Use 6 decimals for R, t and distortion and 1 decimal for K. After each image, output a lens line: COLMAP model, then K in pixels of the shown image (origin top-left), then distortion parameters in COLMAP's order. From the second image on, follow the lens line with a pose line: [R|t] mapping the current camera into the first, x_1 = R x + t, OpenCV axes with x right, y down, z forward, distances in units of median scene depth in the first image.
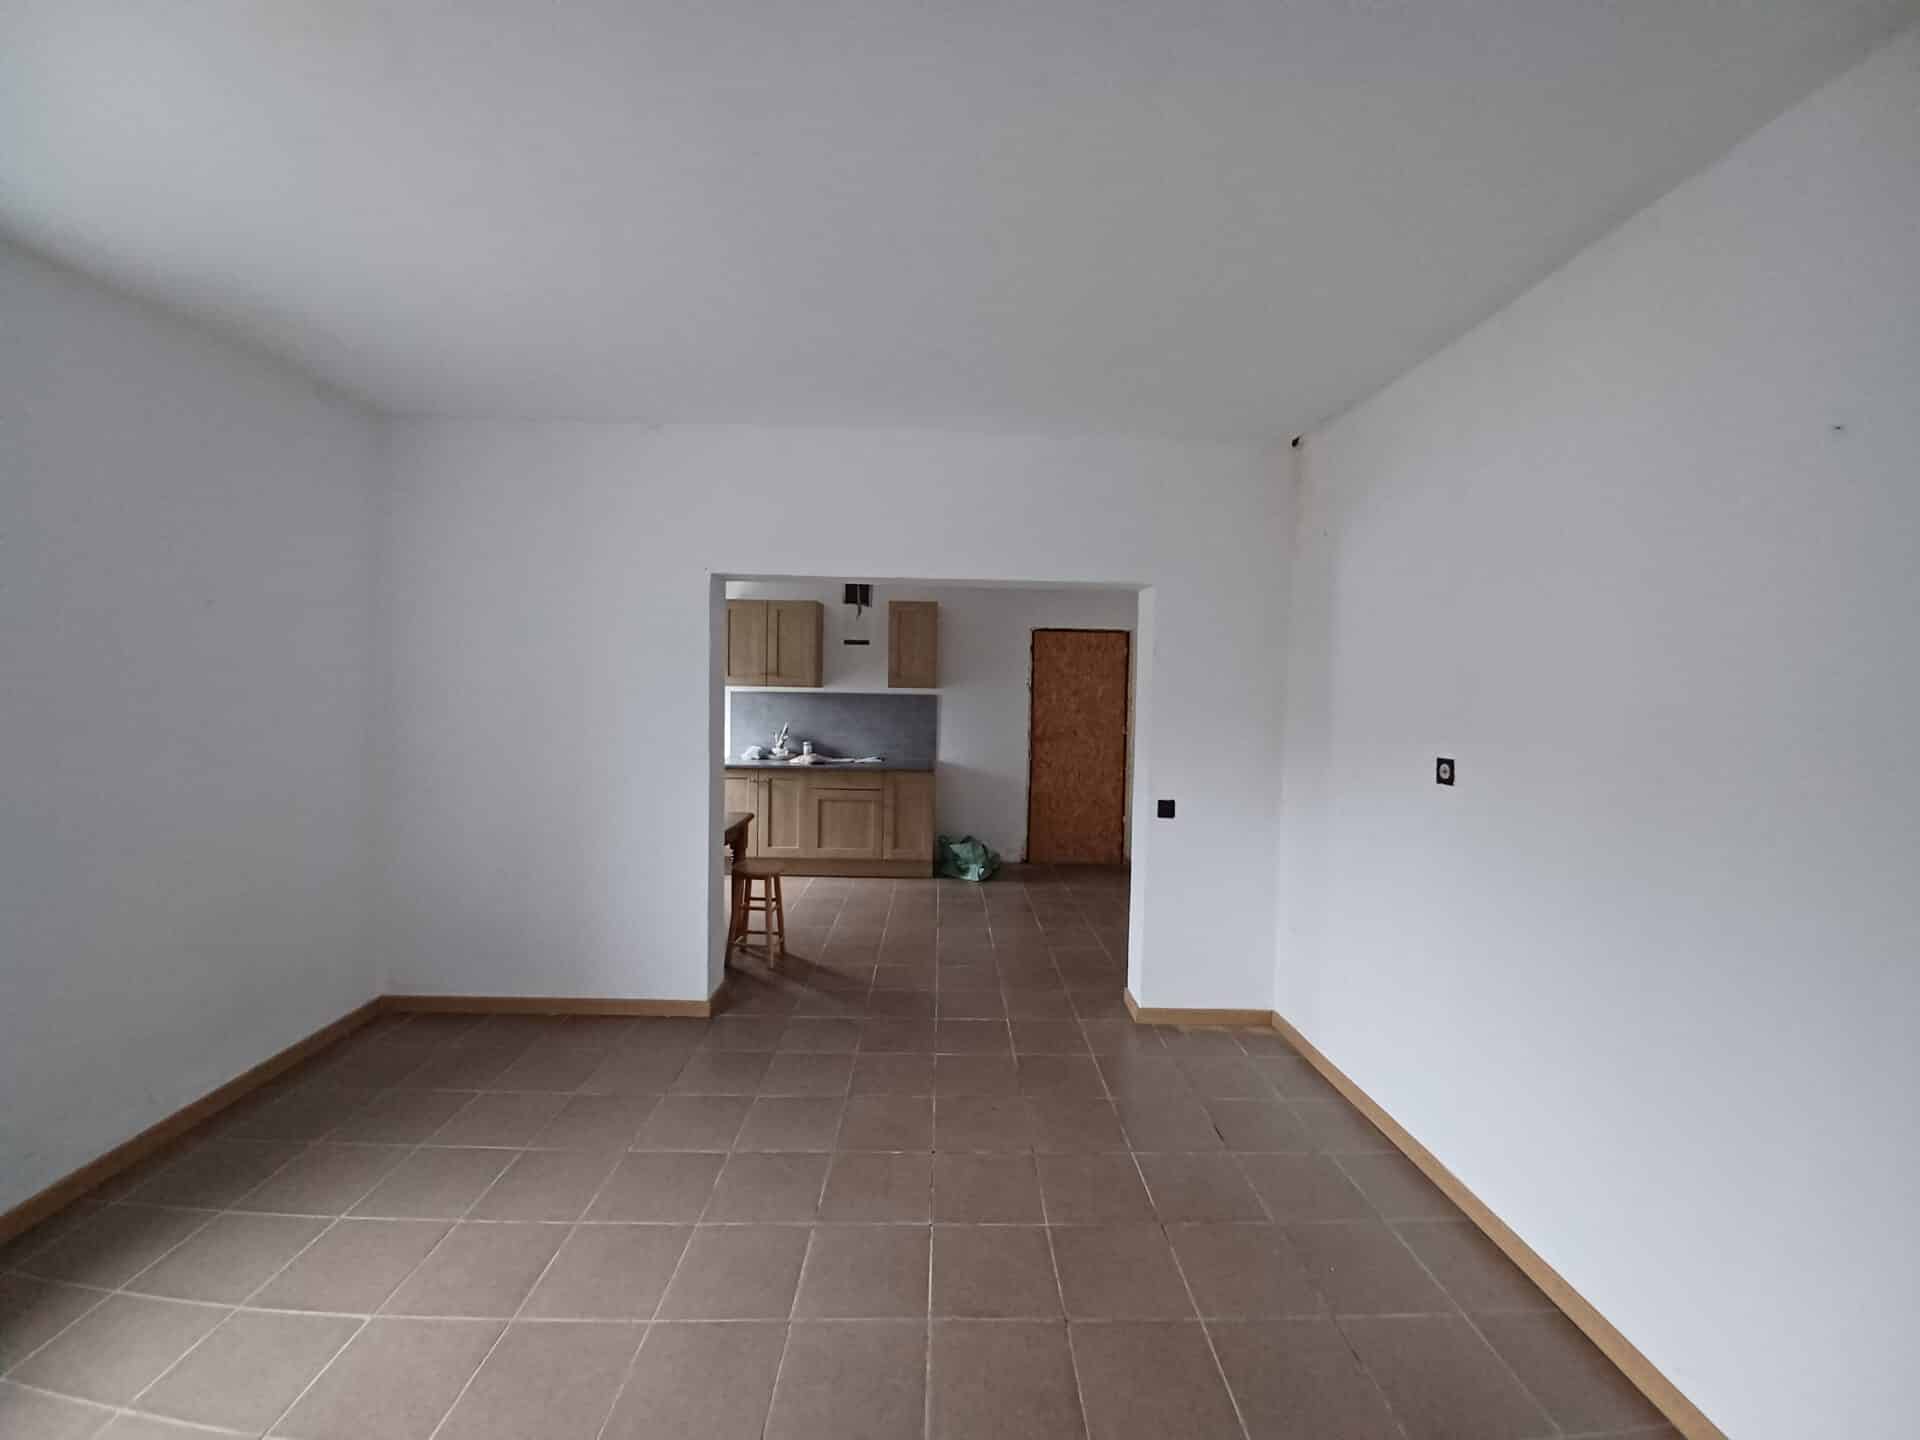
lens RADIAL K [[740.0, 0, 969.9], [0, 740.0, 721.9], [0, 0, 1]] dist [0.003252, -0.012365]
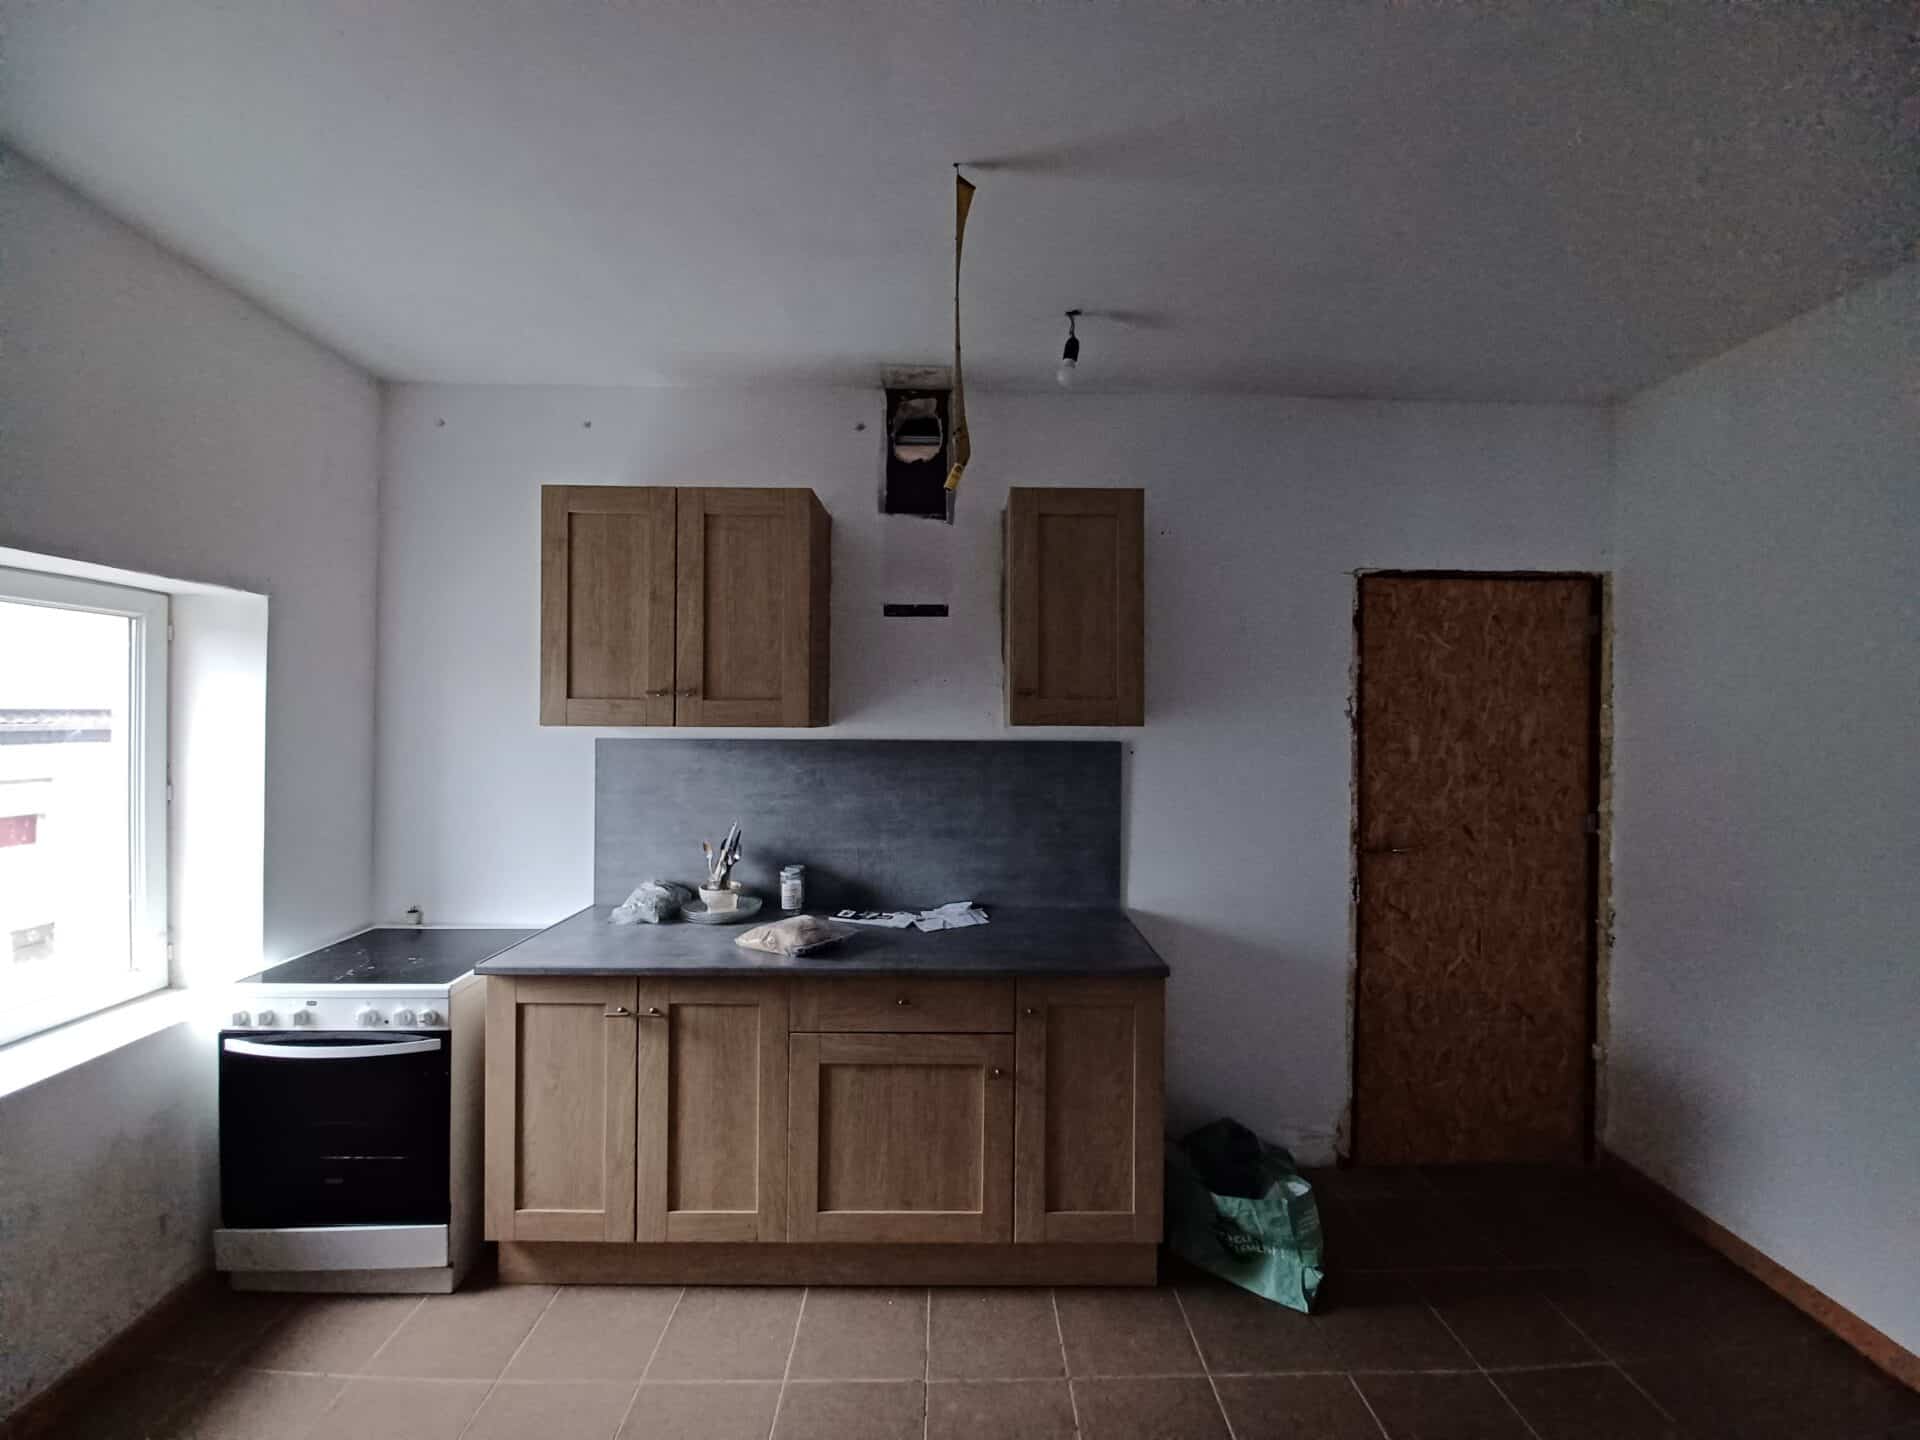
lens RADIAL K [[740.0, 0, 969.9], [0, 740.0, 721.9], [0, 0, 1]] dist [0.003252, -0.012365]
pose [[0.999870, -0.011906, -0.010896, -0.124673], [0.011480, 0.999199, -0.038340, -0.033880], [0.011344, 0.038210, 0.999205, 0.628891]]
